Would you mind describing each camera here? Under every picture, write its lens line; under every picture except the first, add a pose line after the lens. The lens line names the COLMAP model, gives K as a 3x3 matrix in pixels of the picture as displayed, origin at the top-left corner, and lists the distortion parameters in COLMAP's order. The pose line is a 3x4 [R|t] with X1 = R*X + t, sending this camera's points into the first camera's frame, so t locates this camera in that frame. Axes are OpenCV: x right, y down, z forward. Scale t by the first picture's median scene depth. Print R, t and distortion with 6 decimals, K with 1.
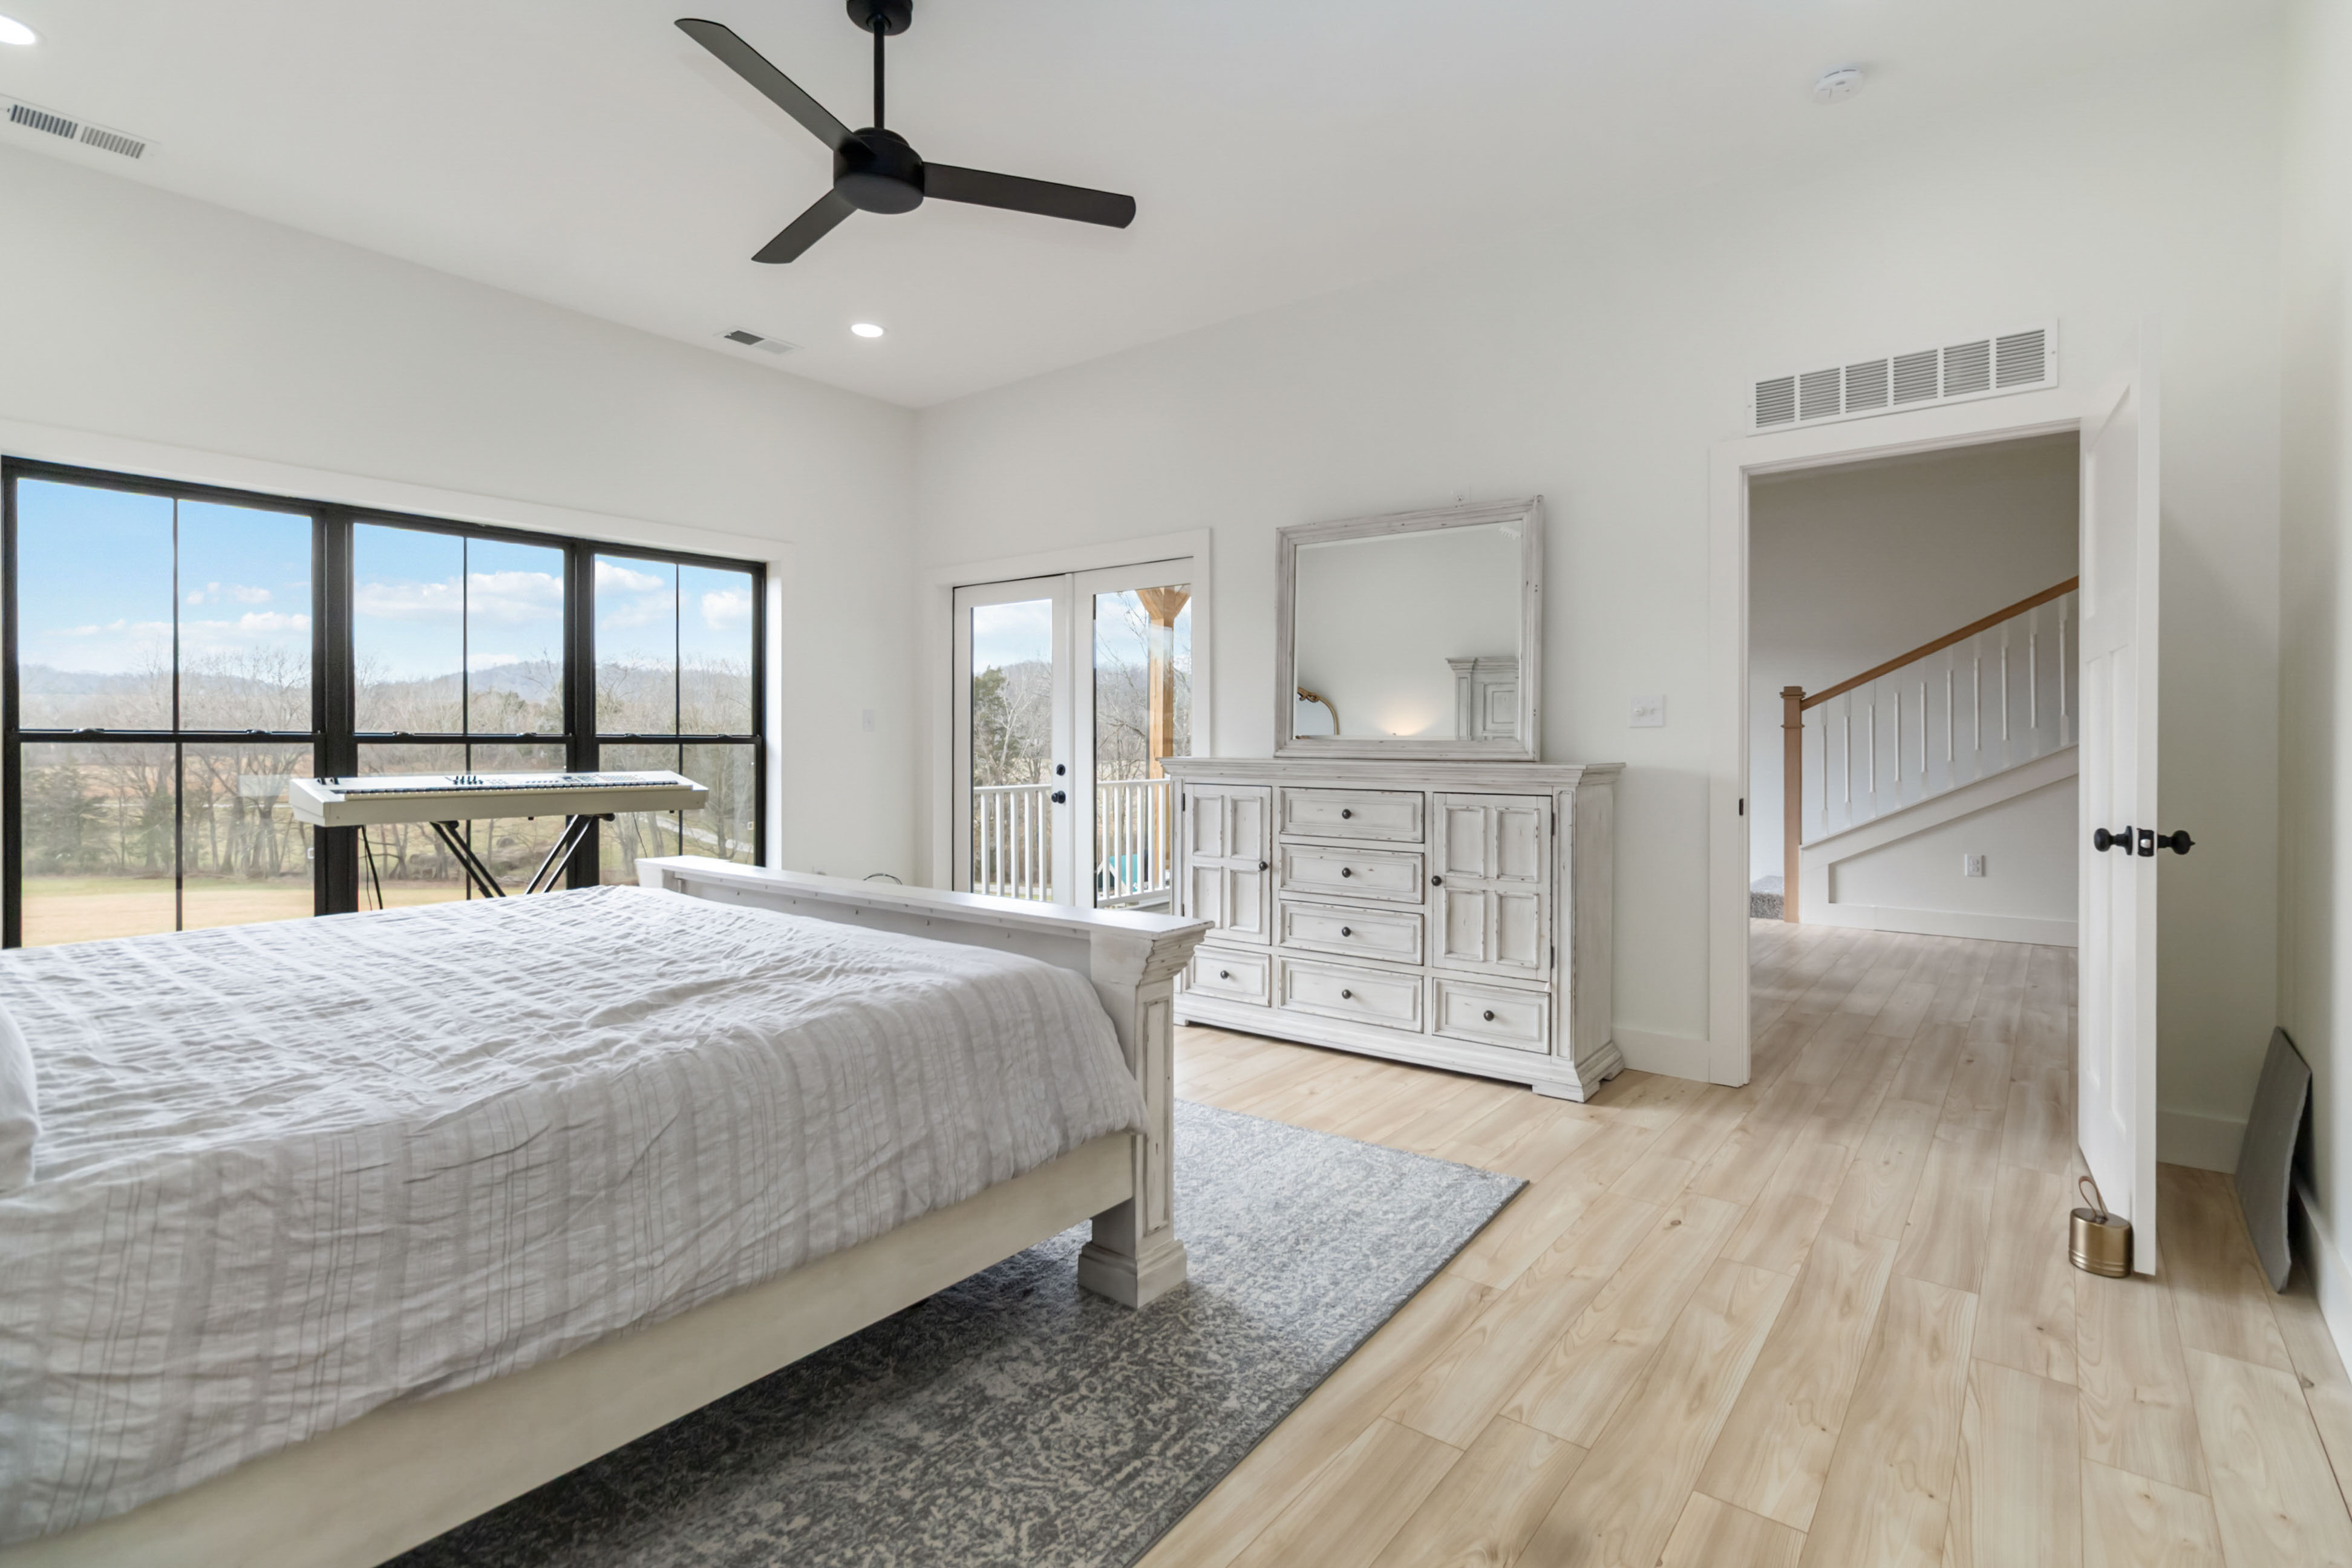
lens RADIAL K [[1098.8, 0, 1174.5], [0, 1098.8, 738.9], [0, 0, 1]] dist [0.001758, 0.000487]
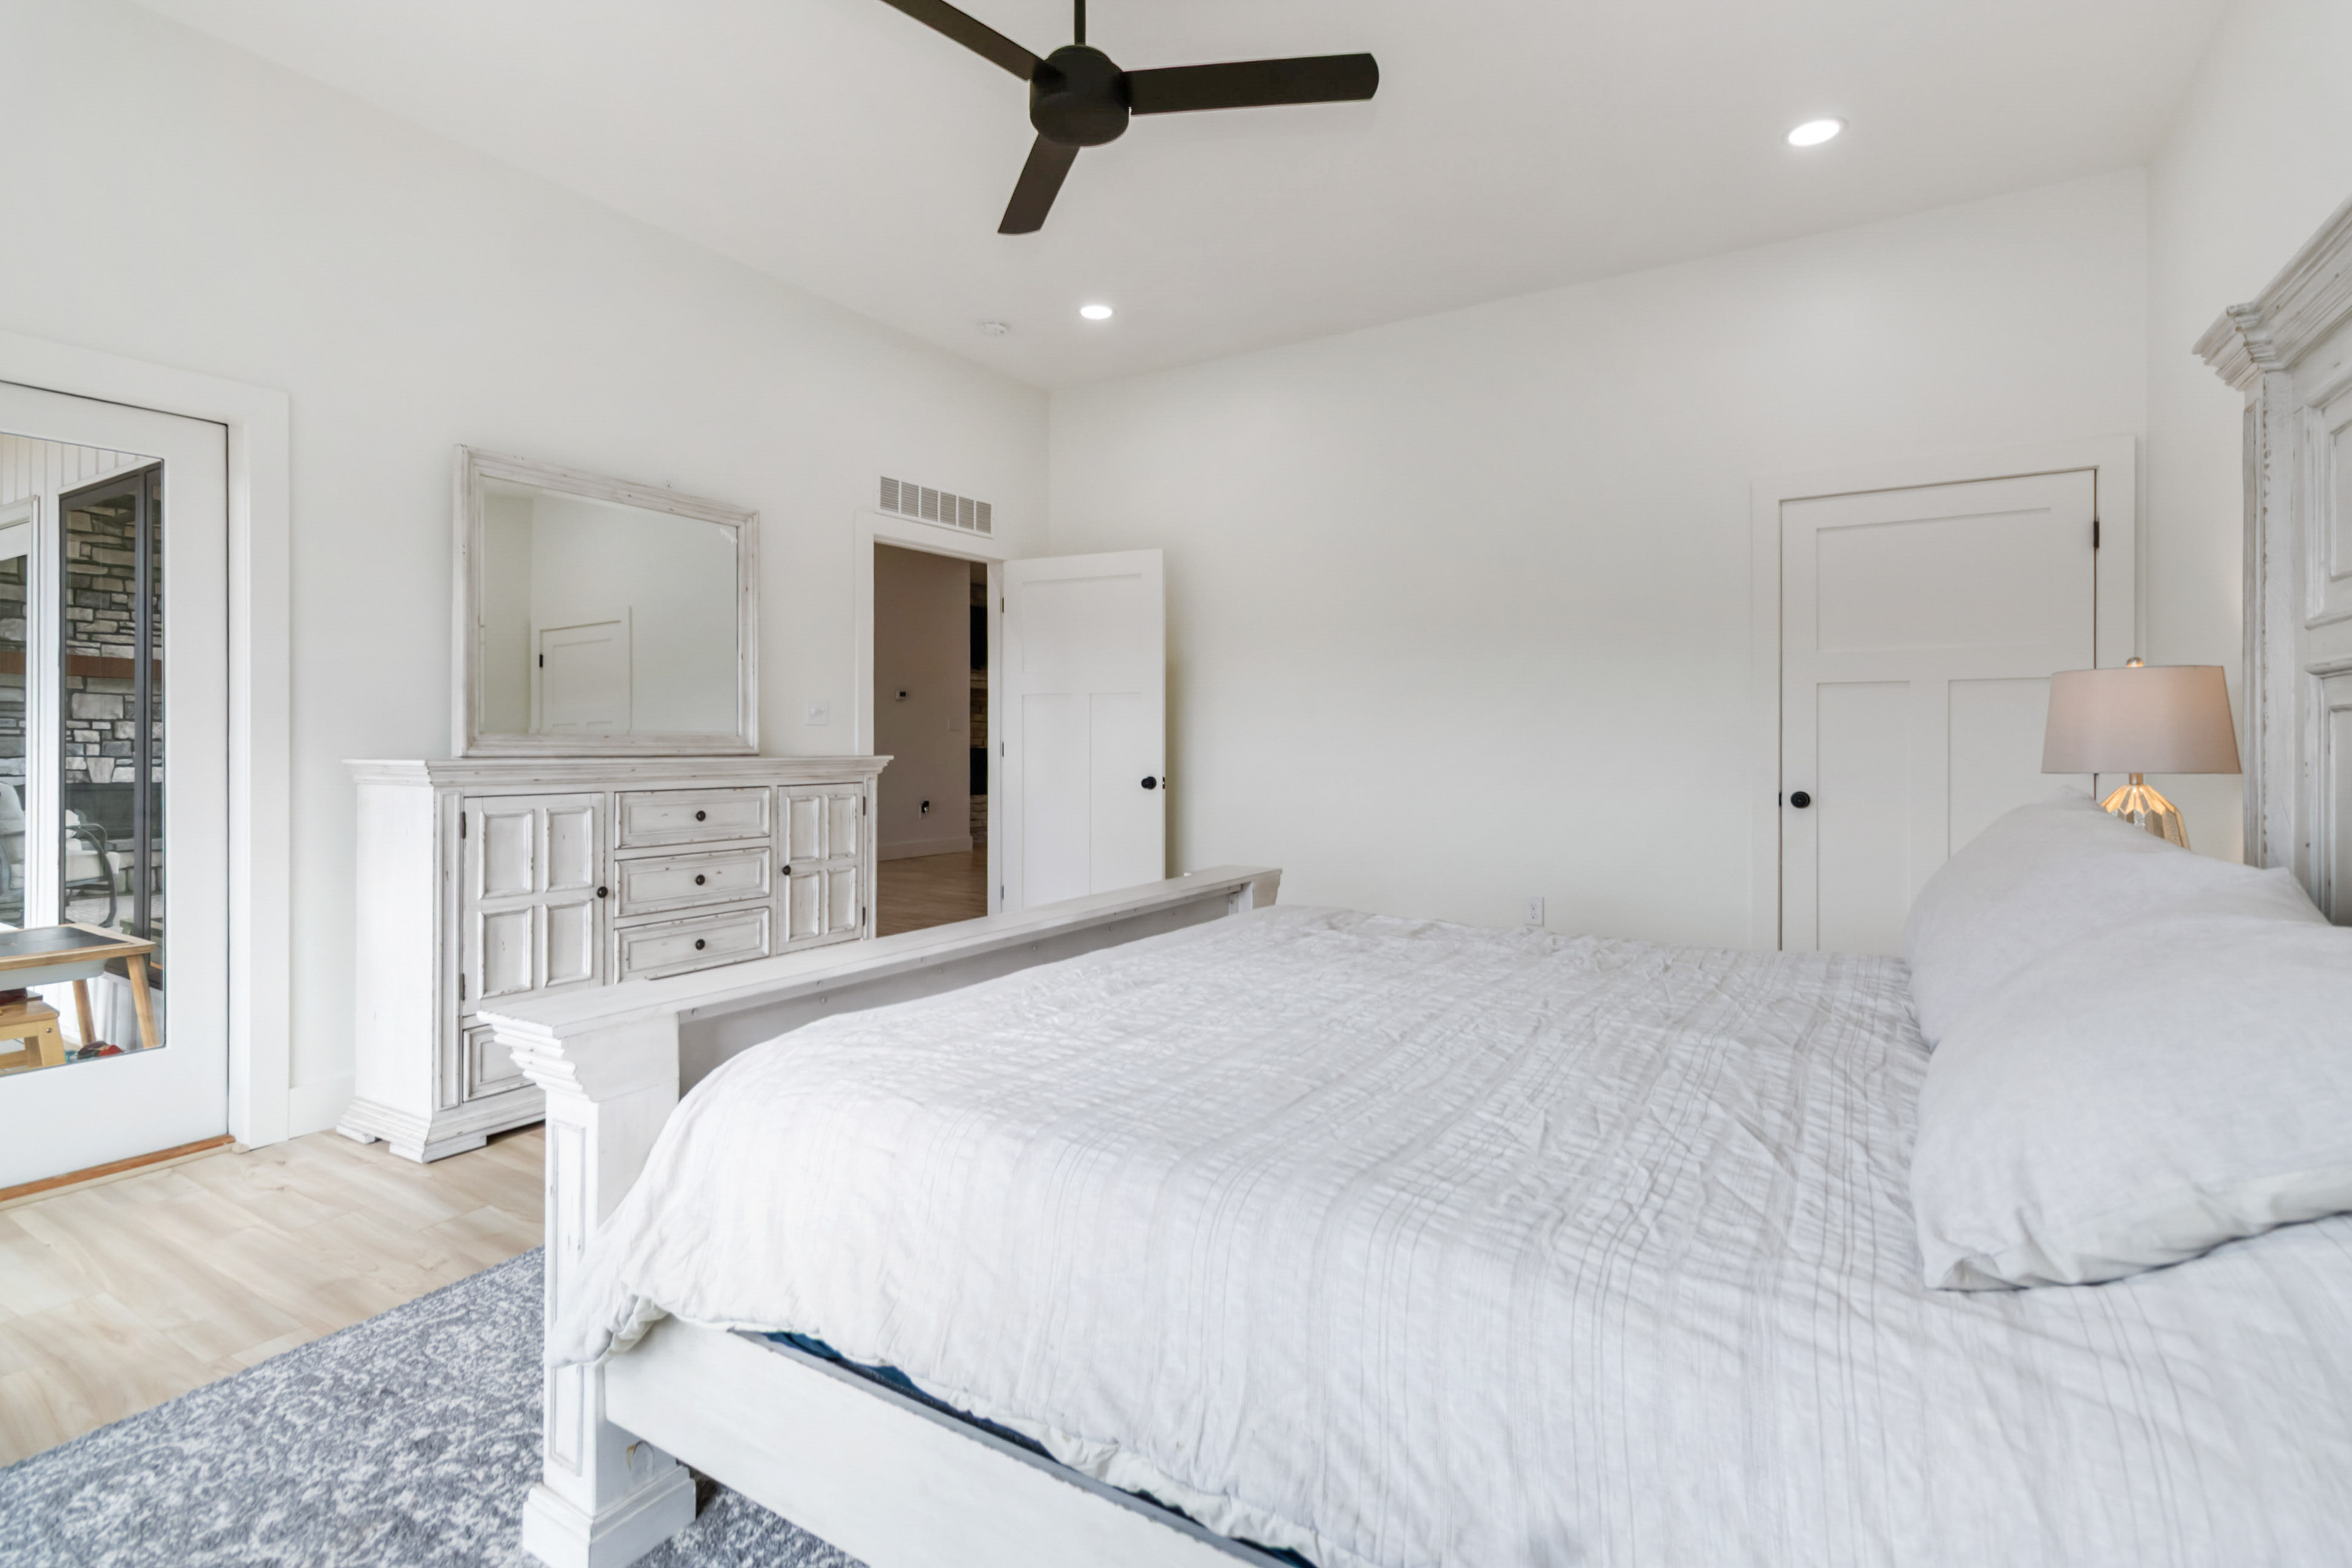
lens RADIAL K [[1098.8, 0, 1174.5], [0, 1098.8, 738.9], [0, 0, 1]] dist [0.001758, 0.000487]
pose [[-0.096490, 0.000636, 0.995334, -0.792546], [-0.001569, 0.999998, -0.000791, 0.004413], [-0.995333, -0.001638, -0.096489, 0.695675]]
